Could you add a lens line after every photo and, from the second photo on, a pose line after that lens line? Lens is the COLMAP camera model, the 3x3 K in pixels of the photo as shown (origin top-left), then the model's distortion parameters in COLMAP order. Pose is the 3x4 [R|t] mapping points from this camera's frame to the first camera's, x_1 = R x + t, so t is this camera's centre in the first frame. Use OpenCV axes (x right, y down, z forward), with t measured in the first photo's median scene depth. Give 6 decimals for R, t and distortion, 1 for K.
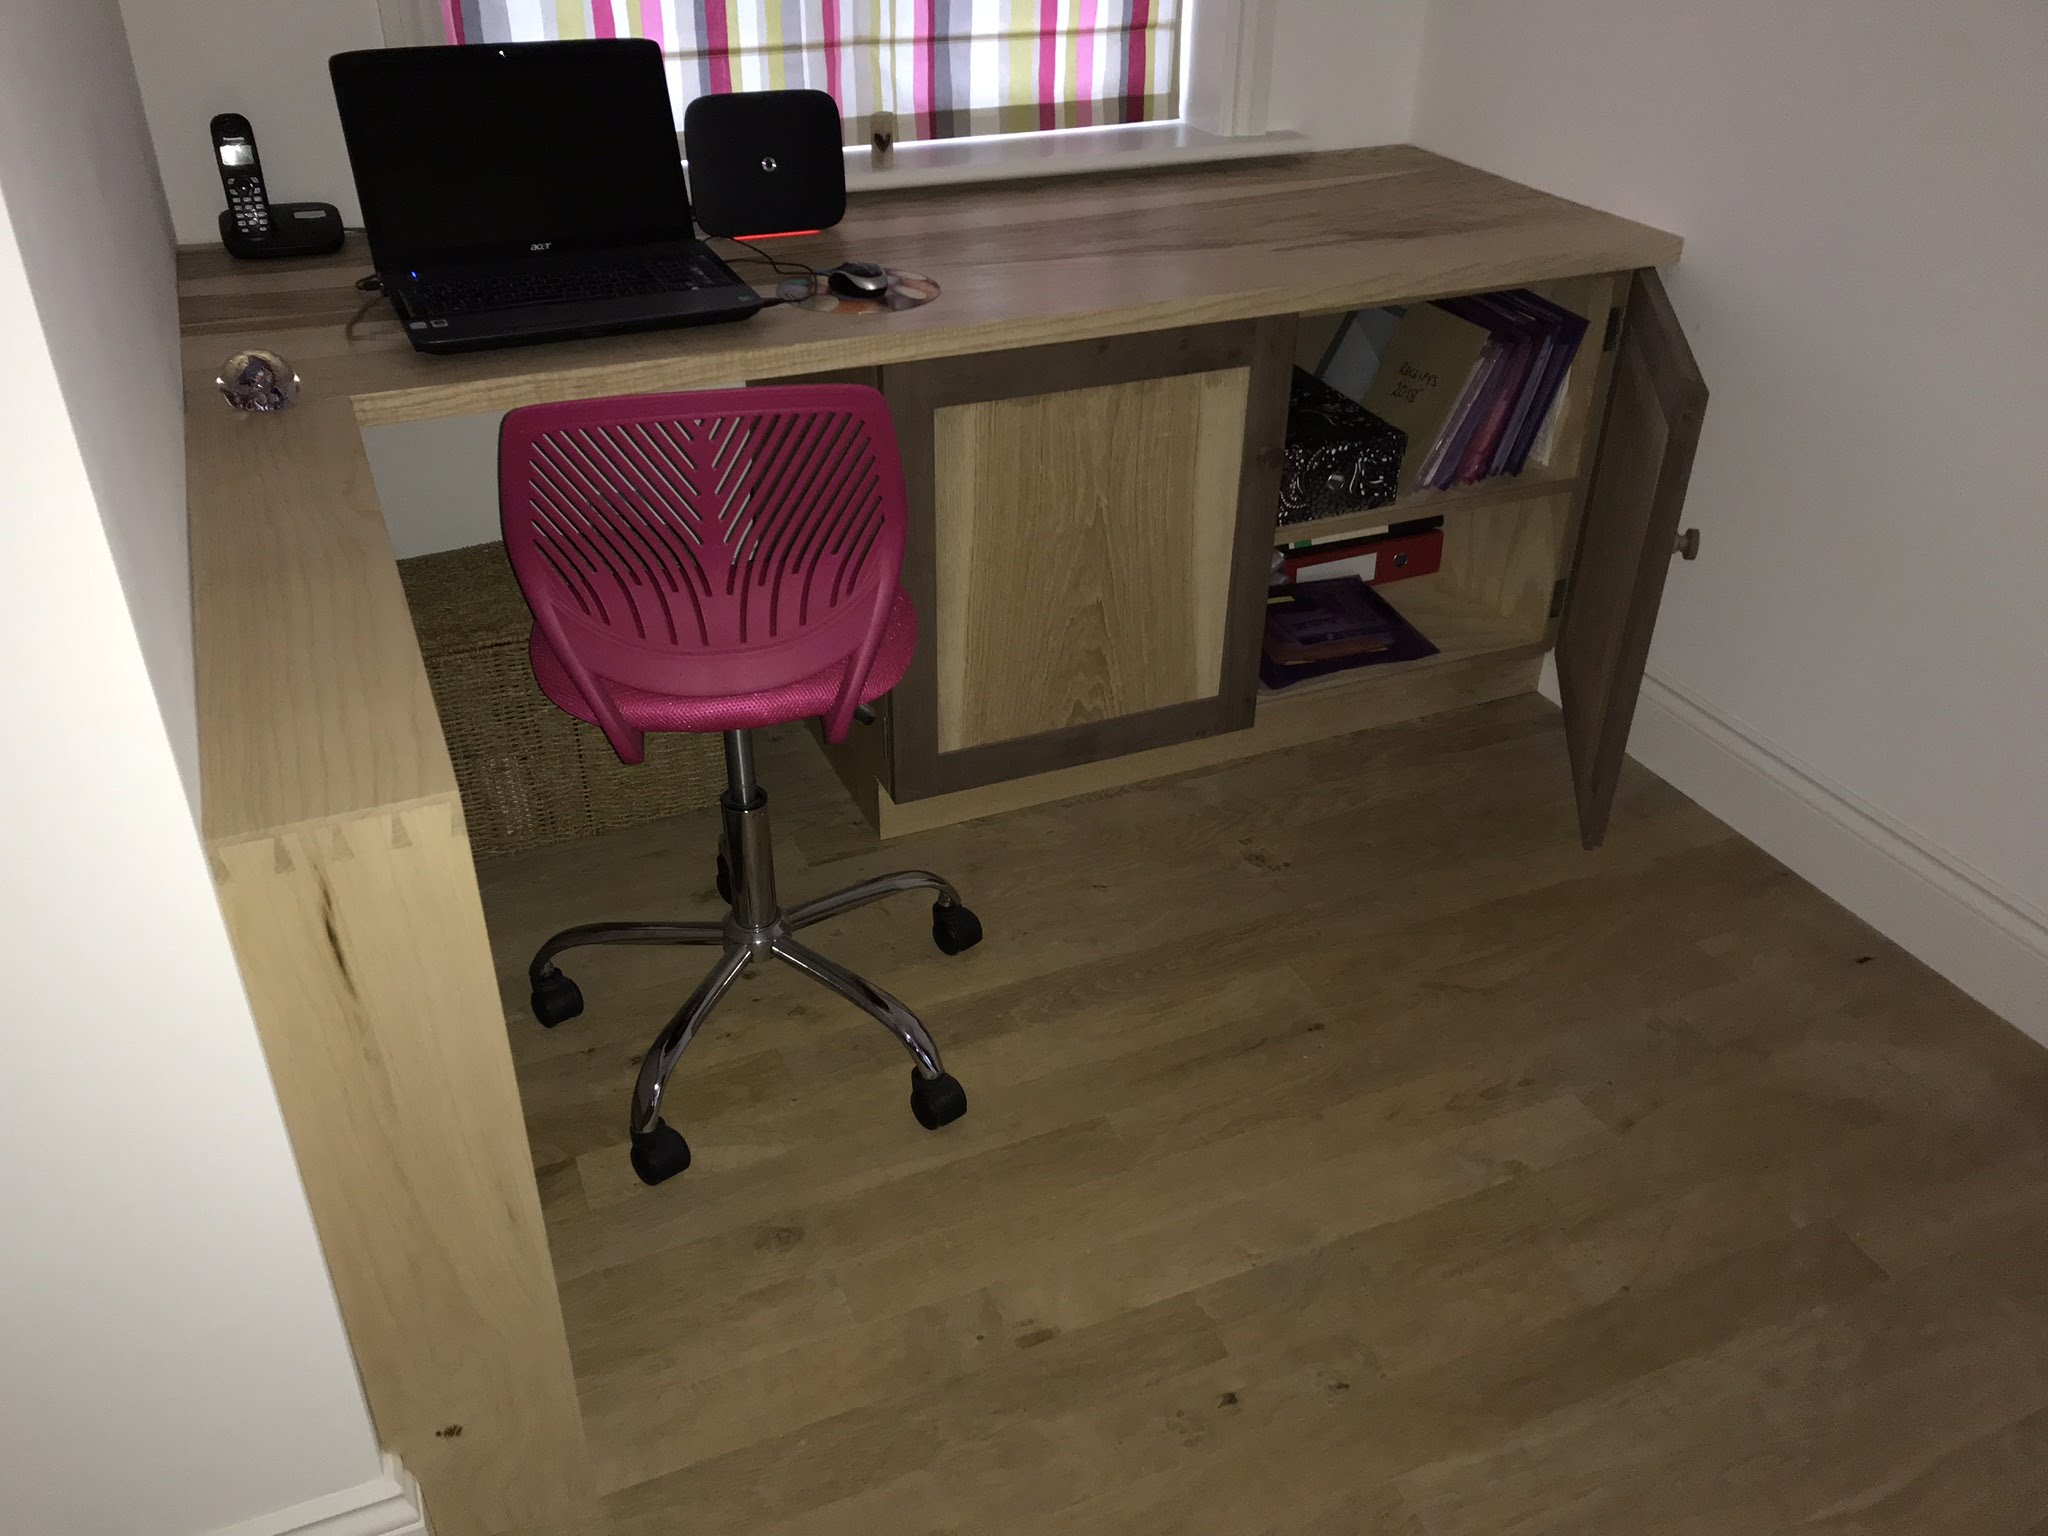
lens RADIAL K [[1663.9, 0, 1012.9], [0, 1663.9, 762.5], [0, 0, 1]] dist [0.028269, -0.045897]
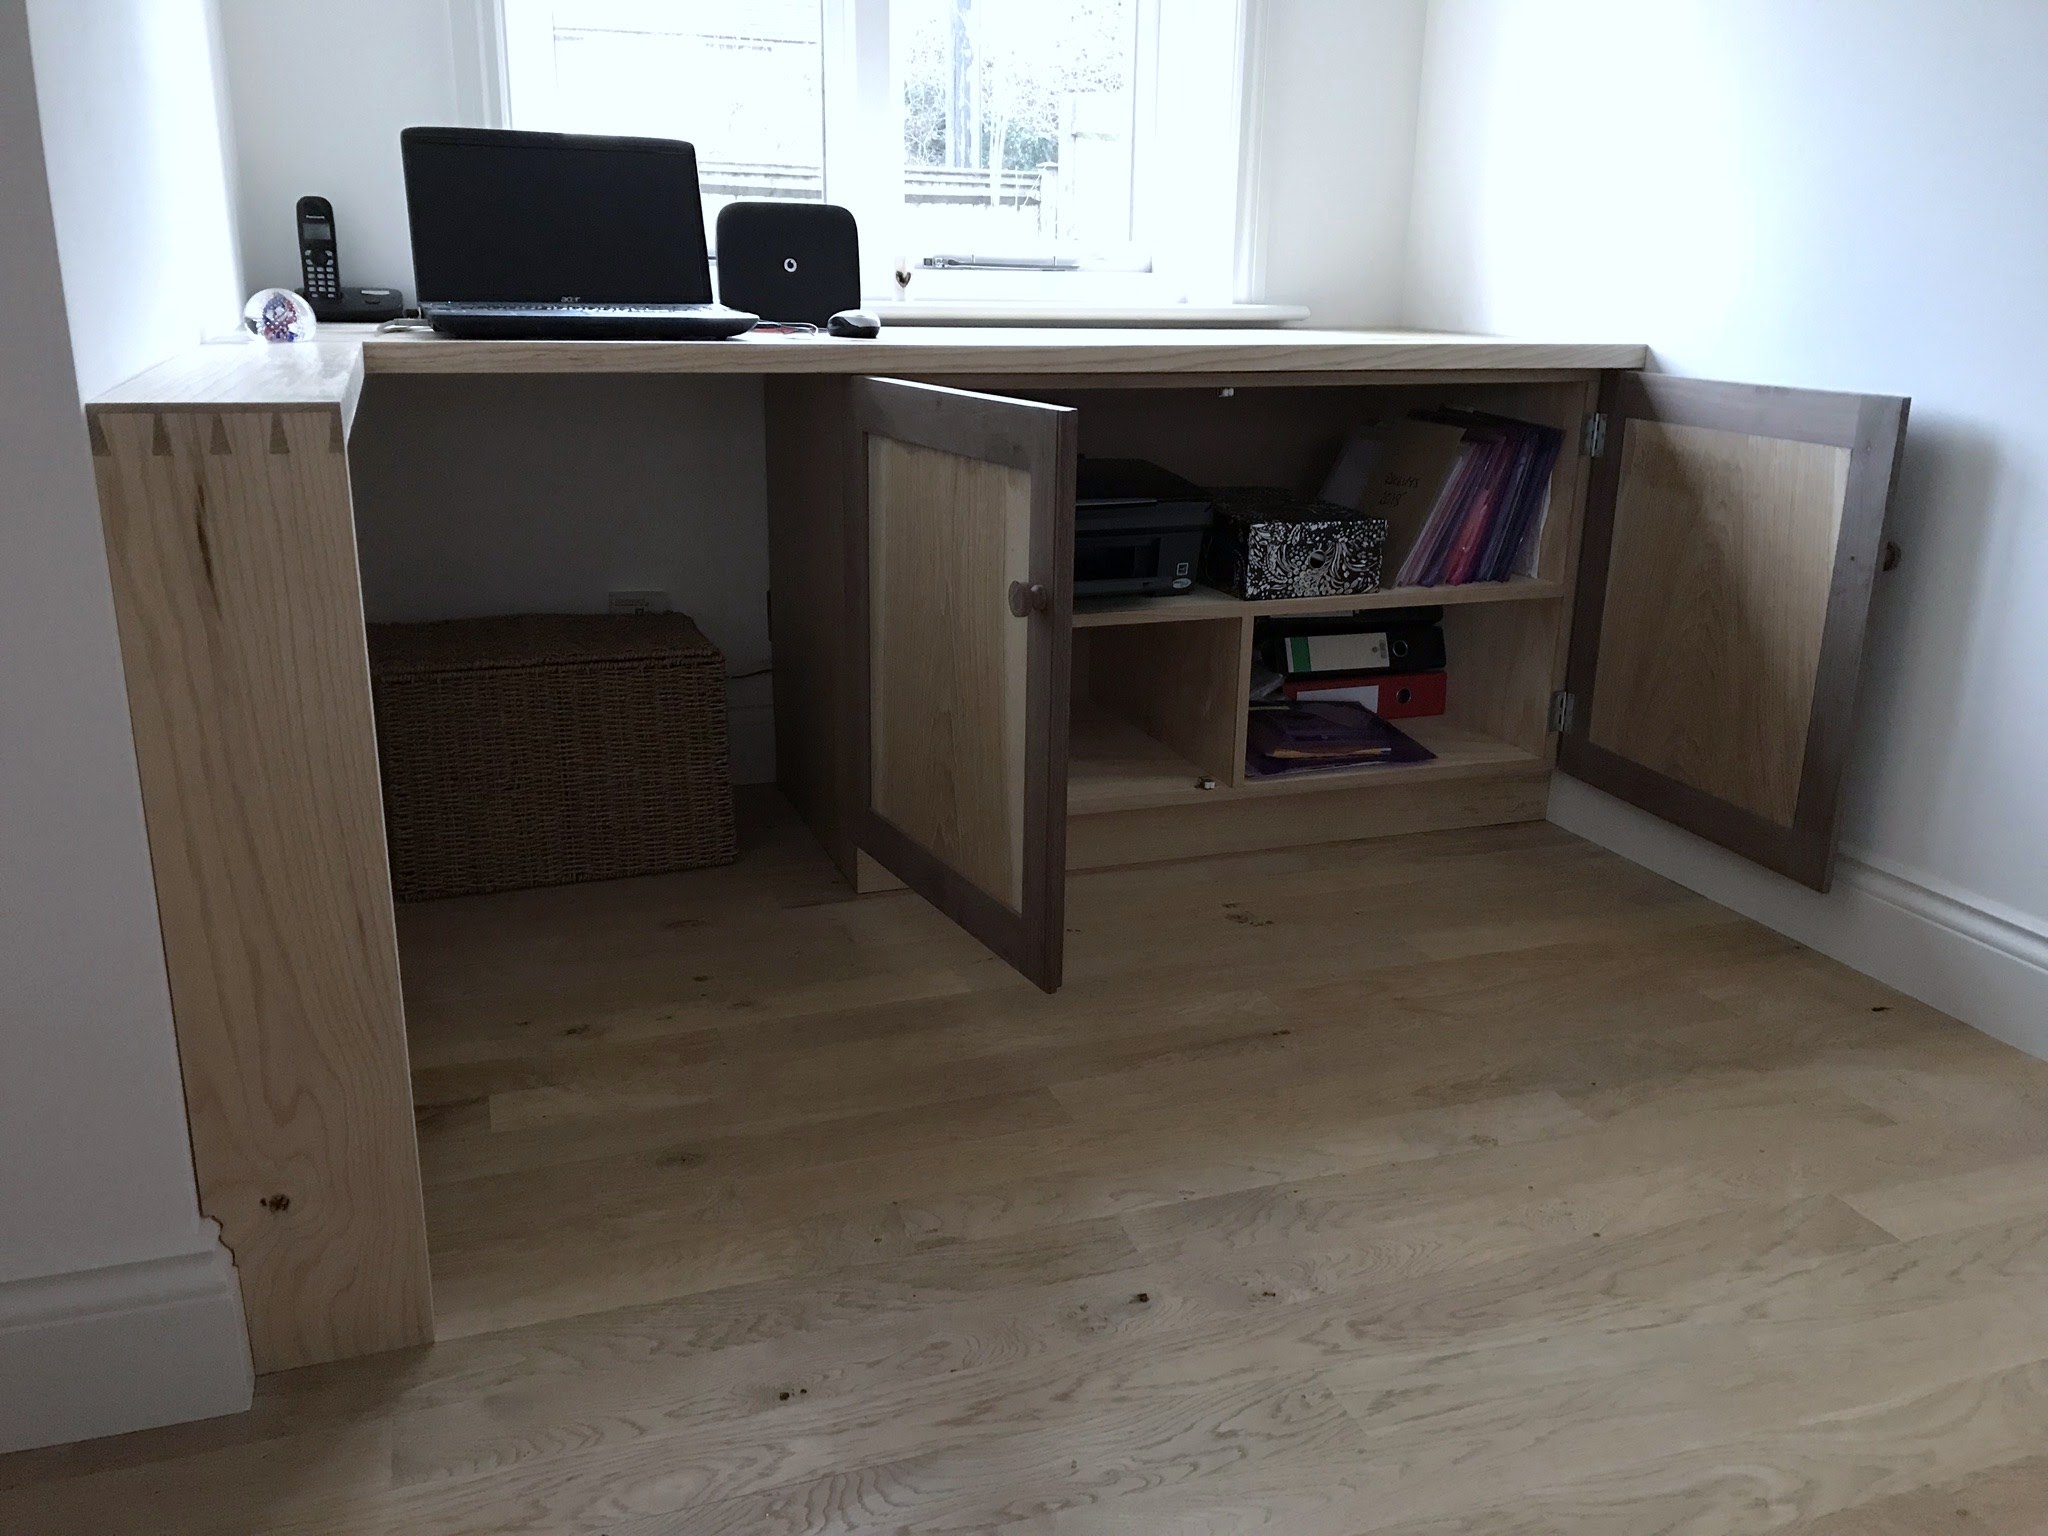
lens RADIAL K [[1663.9, 0, 1021.8], [0, 1663.9, 758.9], [0, 0, 1]] dist [0.028269, -0.045897]
pose [[0.997846, 0.021980, -0.061805, 0.079234], [-0.037630, 0.963549, -0.264873, 0.234724], [0.053730, 0.266629, 0.962301, 0.032443]]
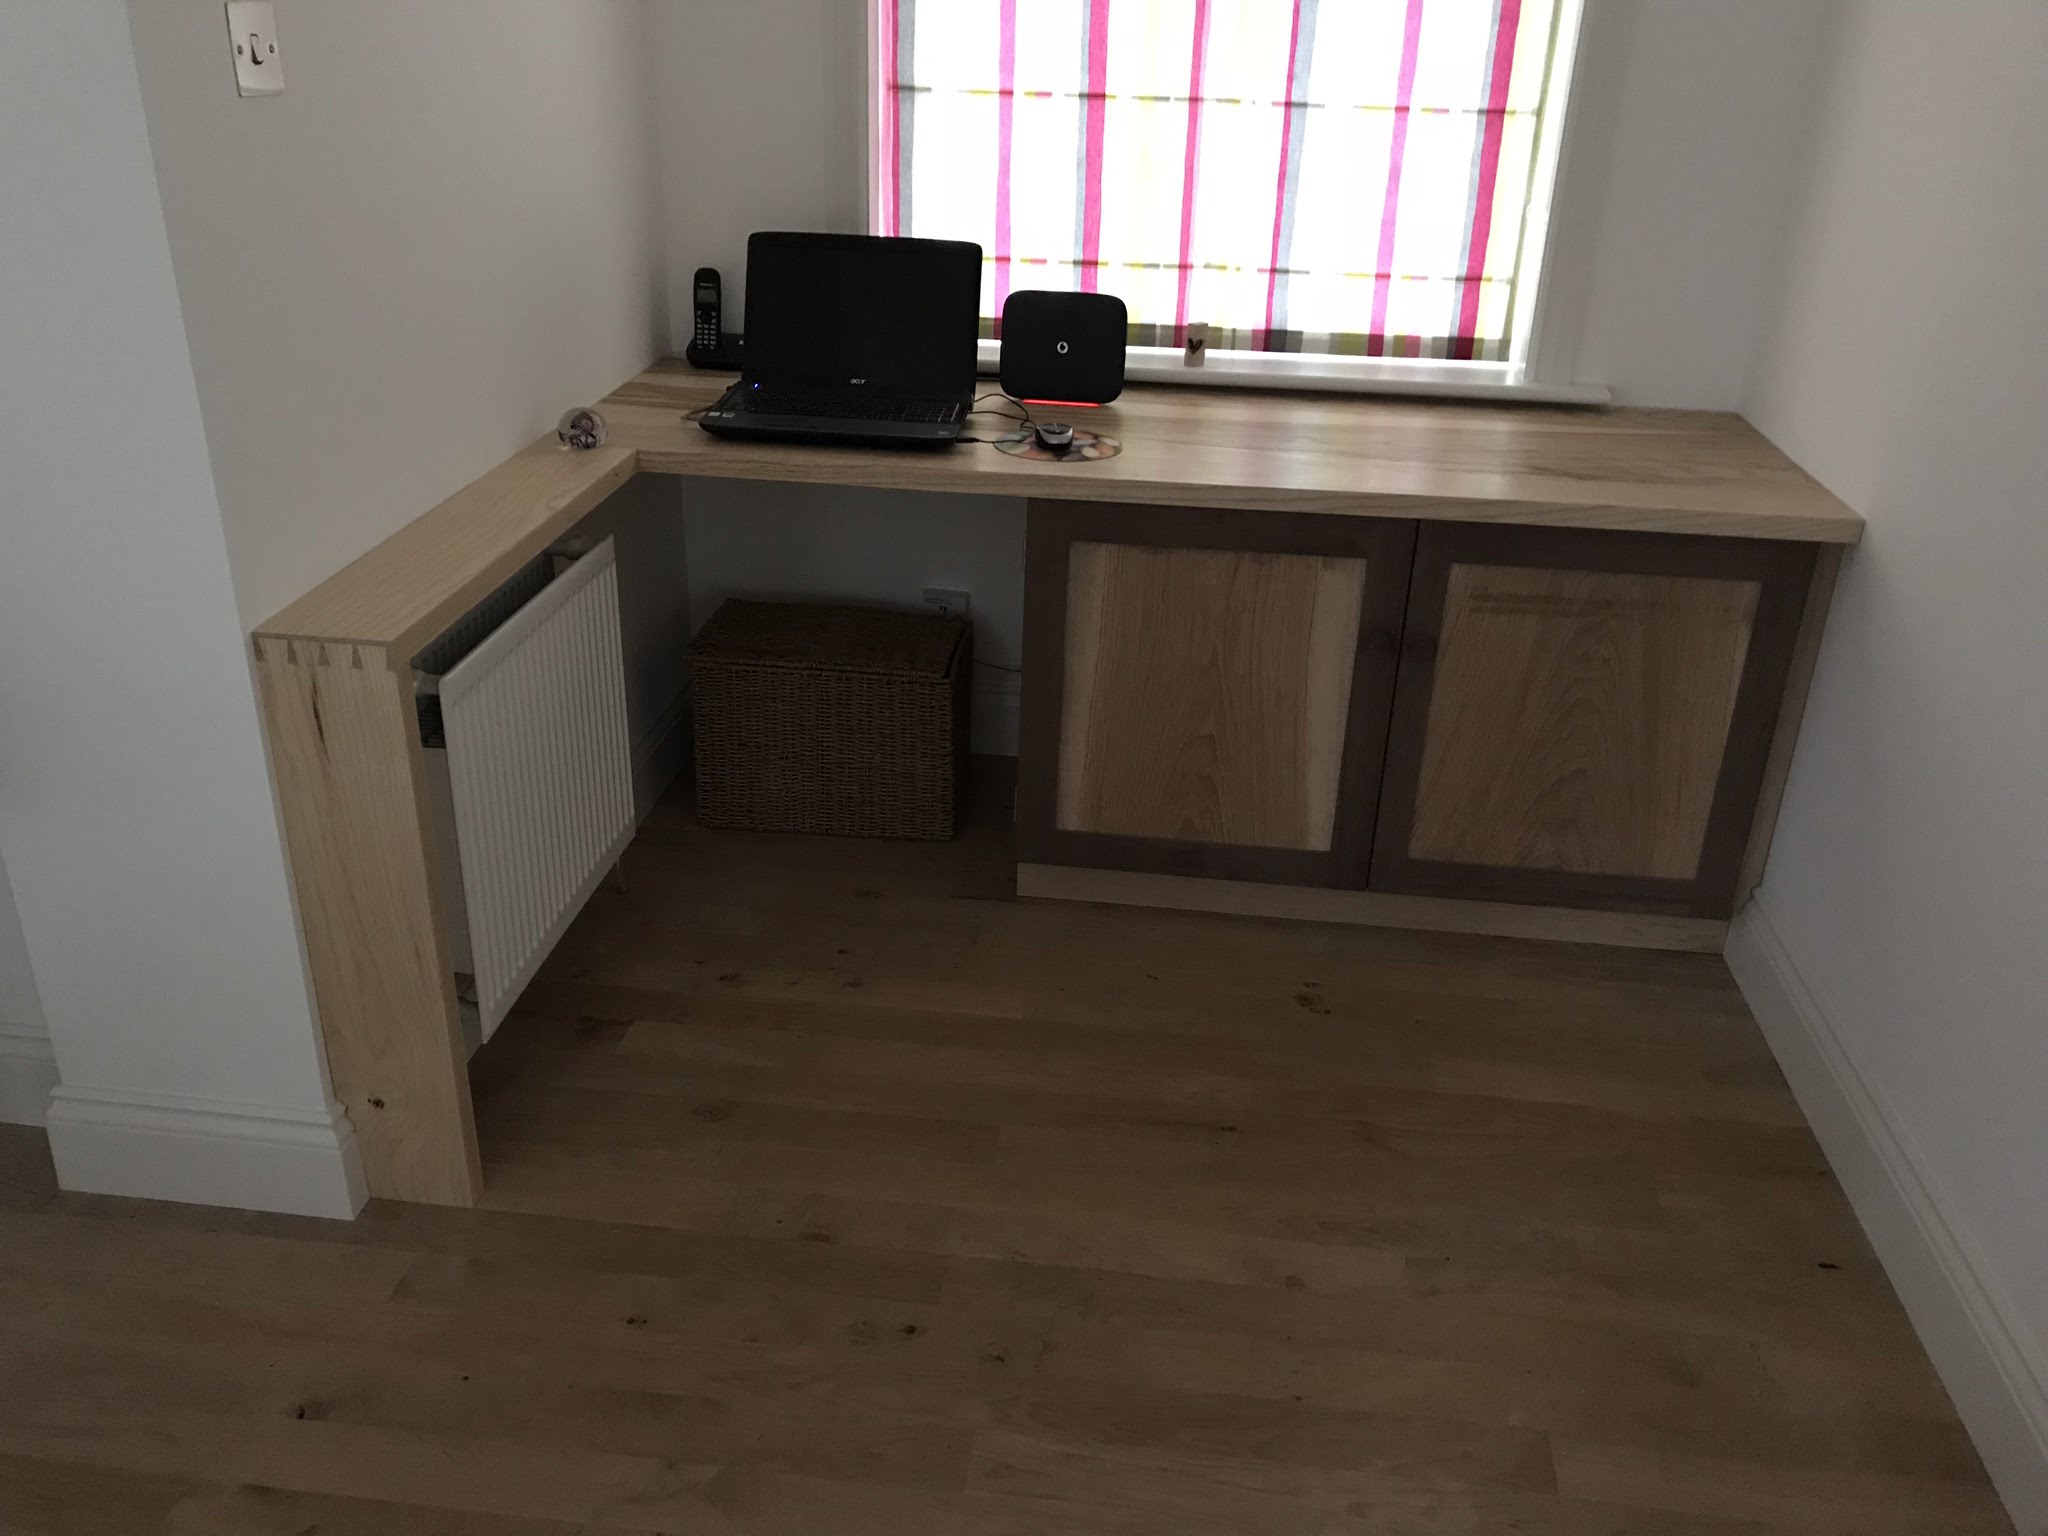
lens RADIAL K [[1663.9, 0, 1035.6], [0, 1663.9, 753.7], [0, 0, 1]] dist [0.028269, -0.045897]
pose [[0.869576, 0.220033, -0.442067, 0.446755], [-0.277014, 0.958468, -0.067841, 0.027273], [0.408780, 0.181452, 0.894413, -0.079196]]
